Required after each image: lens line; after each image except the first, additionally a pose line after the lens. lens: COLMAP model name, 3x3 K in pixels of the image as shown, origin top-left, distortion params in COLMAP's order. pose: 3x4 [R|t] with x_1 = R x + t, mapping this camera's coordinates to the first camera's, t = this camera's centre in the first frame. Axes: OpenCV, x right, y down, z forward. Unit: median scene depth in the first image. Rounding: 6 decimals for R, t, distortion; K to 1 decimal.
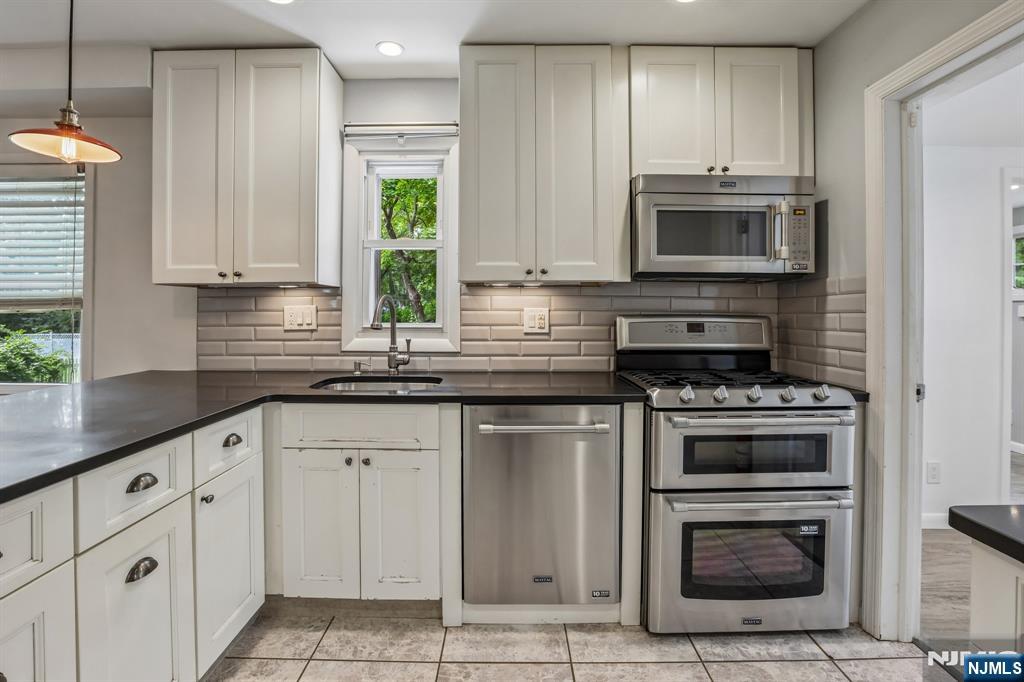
lens RADIAL K [[476.0, 0, 531.4], [0, 476.0, 312.7], [0, 0, 1]] dist [-0.004099, -0.000563]
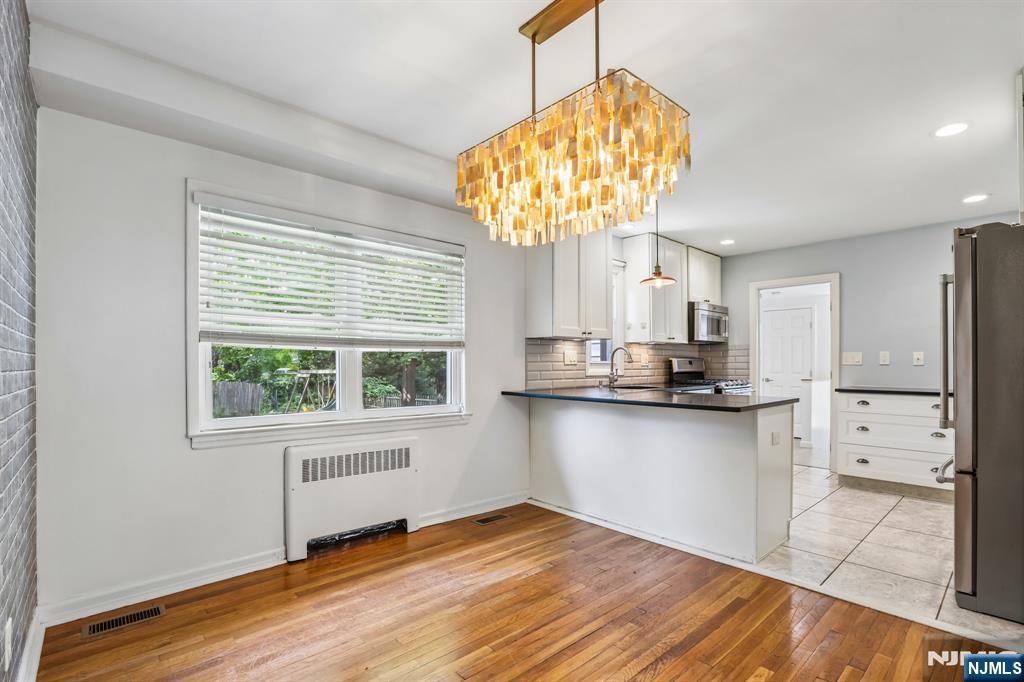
lens RADIAL K [[470.1, 0, 516.5], [0, 470.1, 361.8], [0, 0, 1]] dist [-0.000093, 0.000189]
pose [[0.733049, 0.004424, 0.680161, -1.878476], [-0.012833, 0.999891, 0.007327, 0.017126], [-0.680055, -0.014100, 0.733026, -0.143358]]
